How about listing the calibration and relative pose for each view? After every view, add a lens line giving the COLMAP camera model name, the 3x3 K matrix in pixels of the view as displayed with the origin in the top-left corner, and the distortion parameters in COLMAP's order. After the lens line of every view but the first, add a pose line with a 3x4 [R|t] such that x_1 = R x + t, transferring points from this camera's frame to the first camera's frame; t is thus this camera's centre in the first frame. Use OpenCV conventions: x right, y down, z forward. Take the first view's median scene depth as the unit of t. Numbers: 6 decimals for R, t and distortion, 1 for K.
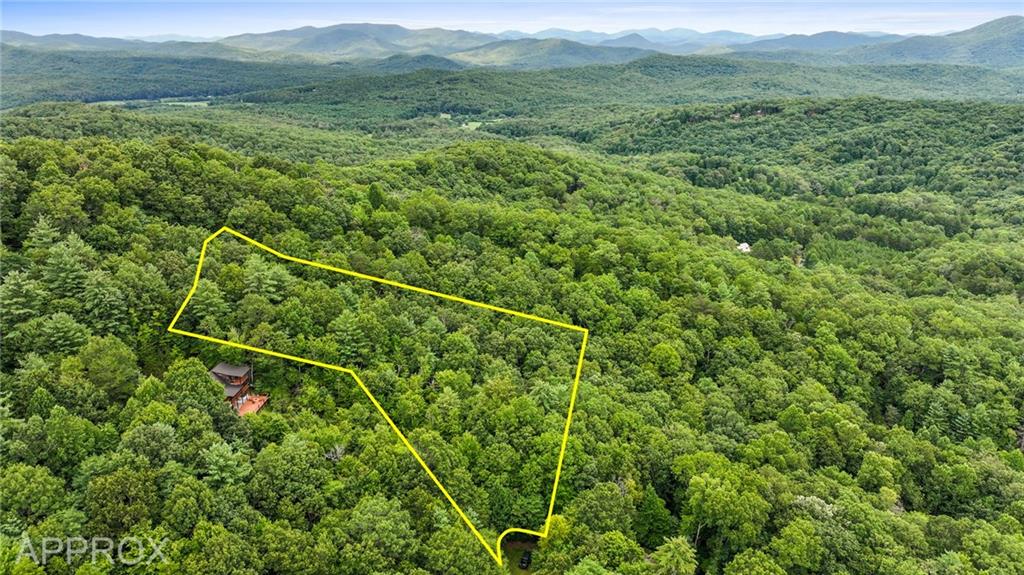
lens RADIAL K [[719.2, 0, 516.9], [0, 719.2, 290.4], [0, 0, 1]] dist [-0.005693, 0.019439]
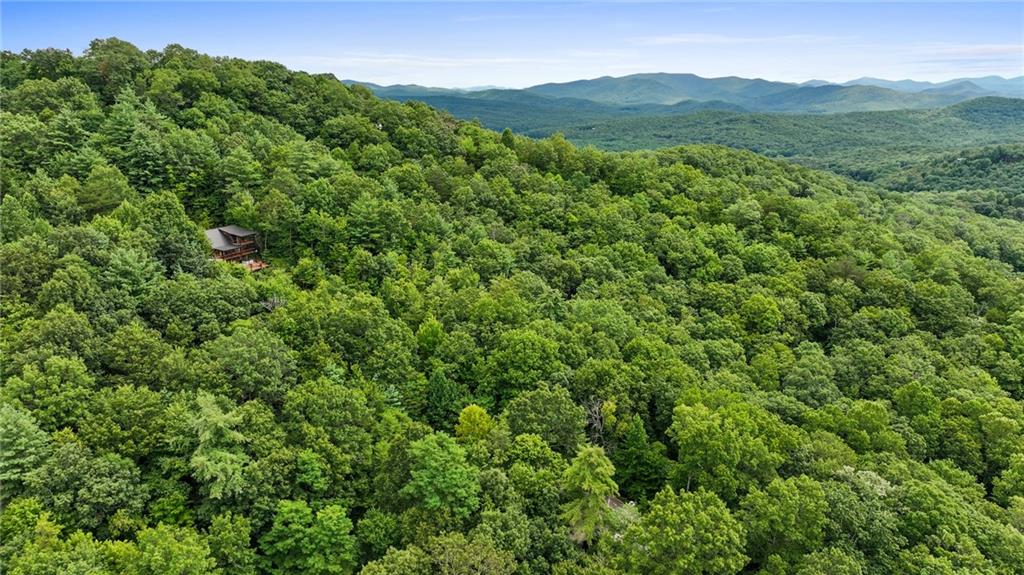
lens RADIAL K [[719.2, 0, 513.2], [0, 719.2, 288.4], [0, 0, 1]] dist [-0.005693, 0.019439]
pose [[0.923504, 0.100764, -0.370118, 0.042111], [-0.125414, 0.991169, -0.043083, 0.023398], [0.362508, 0.086205, 0.927985, 0.028140]]
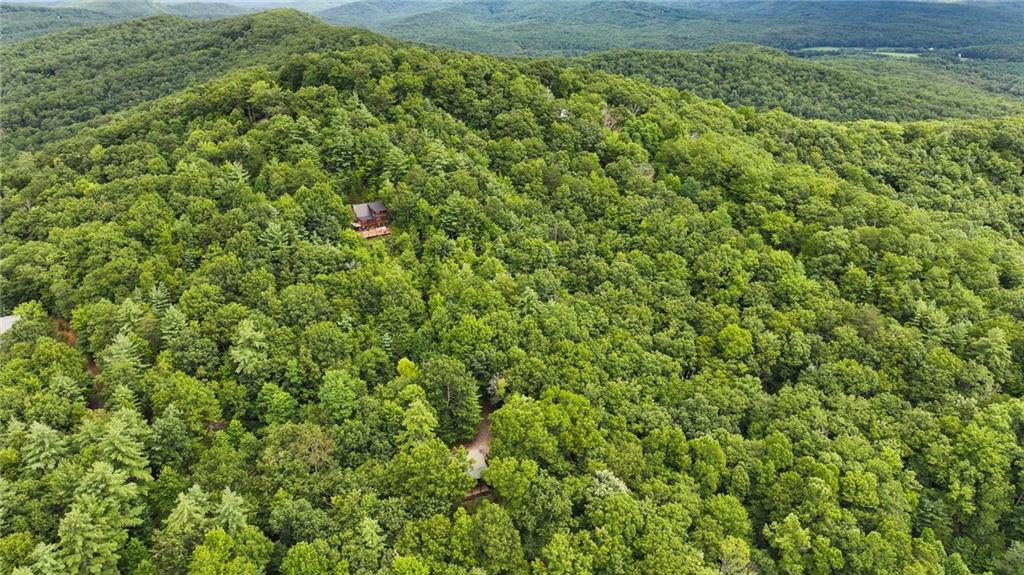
lens RADIAL K [[719.2, 0, 515.1], [0, 719.2, 283.1], [0, 0, 1]] dist [-0.005693, 0.019439]
pose [[0.589080, 0.310349, -0.746102, 0.120599], [-0.269053, 0.945955, 0.181051, -0.011307], [0.761968, 0.094088, 0.640744, 0.034061]]
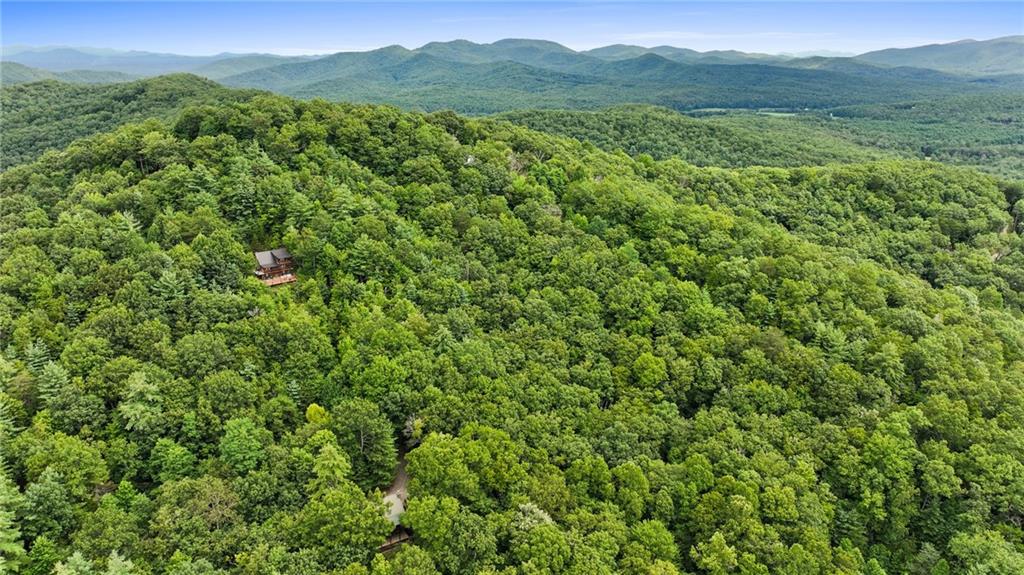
lens RADIAL K [[719.2, 0, 514.9], [0, 719.2, 283.8], [0, 0, 1]] dist [-0.005693, 0.019439]
pose [[0.687142, 0.221488, -0.691939, 0.120626], [-0.240757, 0.968002, 0.070767, -0.006066], [0.685472, 0.117962, 0.718480, 0.036138]]
